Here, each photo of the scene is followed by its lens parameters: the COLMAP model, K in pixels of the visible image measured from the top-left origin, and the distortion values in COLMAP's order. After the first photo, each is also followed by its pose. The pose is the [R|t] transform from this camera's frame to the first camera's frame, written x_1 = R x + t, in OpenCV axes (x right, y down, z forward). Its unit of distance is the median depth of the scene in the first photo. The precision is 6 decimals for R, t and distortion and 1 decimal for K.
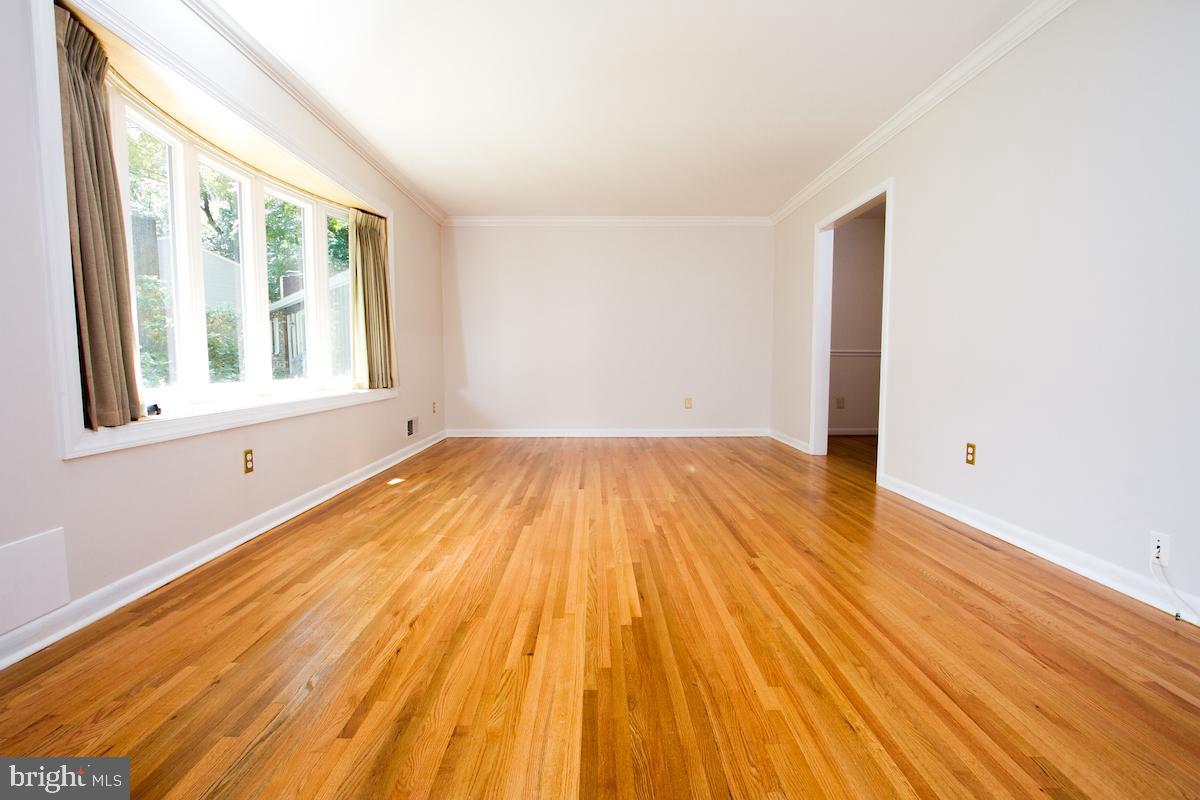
lens RADIAL K [[552.2, 0, 597.9], [0, 552.2, 401.6], [0, 0, 1]] dist [-0.006021, 0.001418]
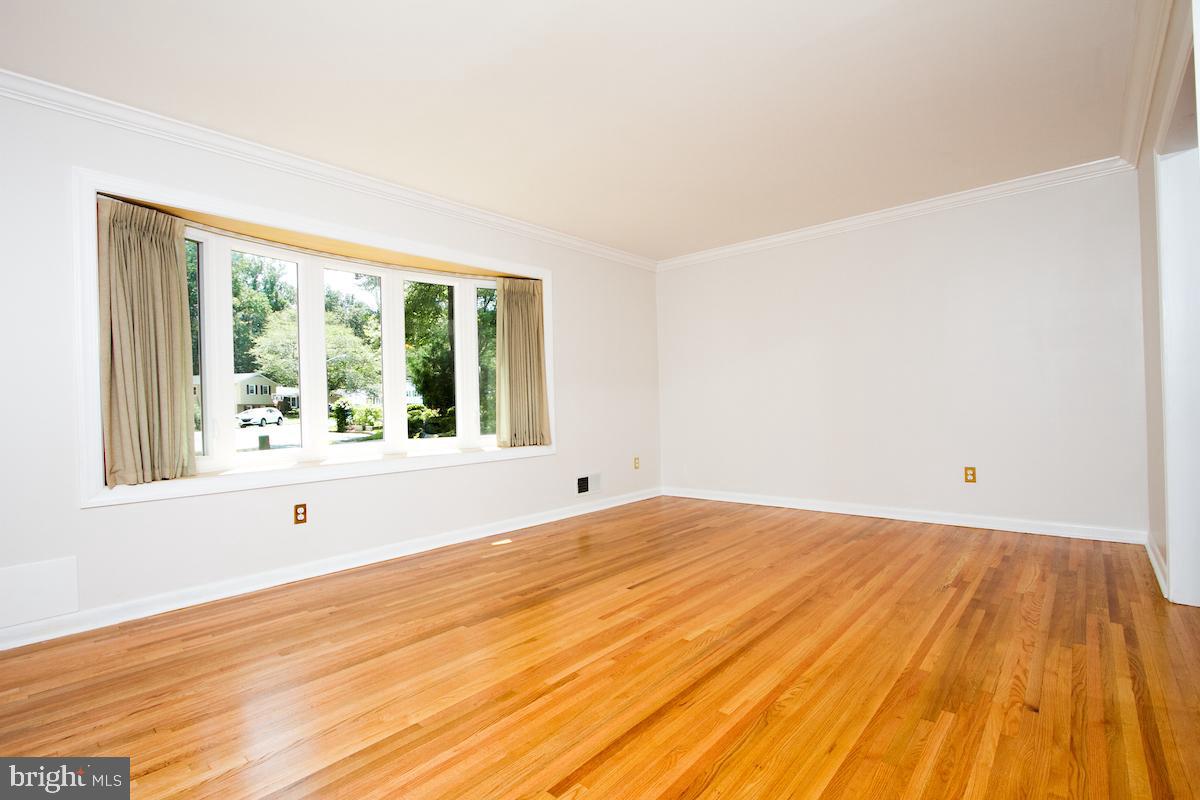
lens RADIAL K [[552.2, 0, 598.8], [0, 552.2, 405.5], [0, 0, 1]] dist [-0.006021, 0.001418]
pose [[0.740242, -0.020060, -0.672041, 0.607229], [-0.023328, 0.998187, -0.055490, -0.069435], [0.671936, 0.056754, 0.738432, 0.514494]]
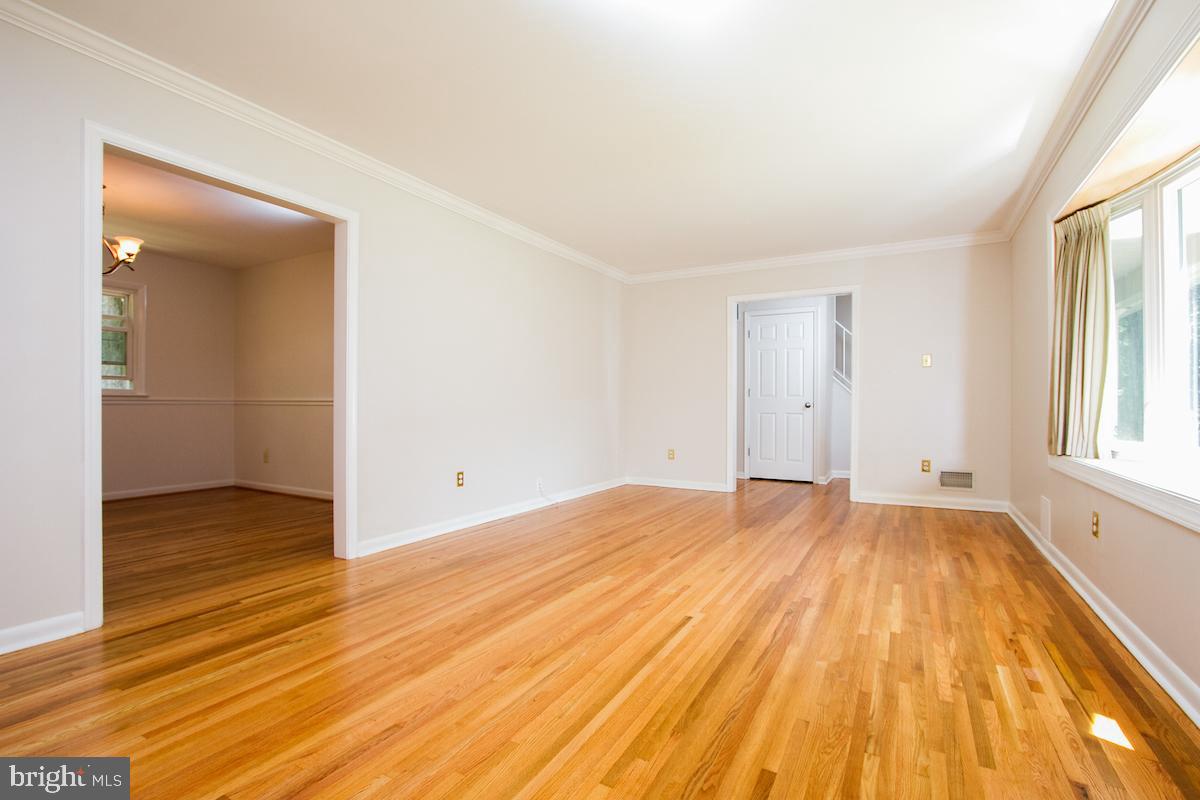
lens RADIAL K [[552.2, 0, 601.8], [0, 552.2, 404.8], [0, 0, 1]] dist [-0.006021, 0.001418]
pose [[-0.869599, -0.001171, 0.493757, -0.343084], [0.034385, 0.997426, 0.062924, -0.175401], [-0.492559, 0.071696, -0.867321, 2.102475]]
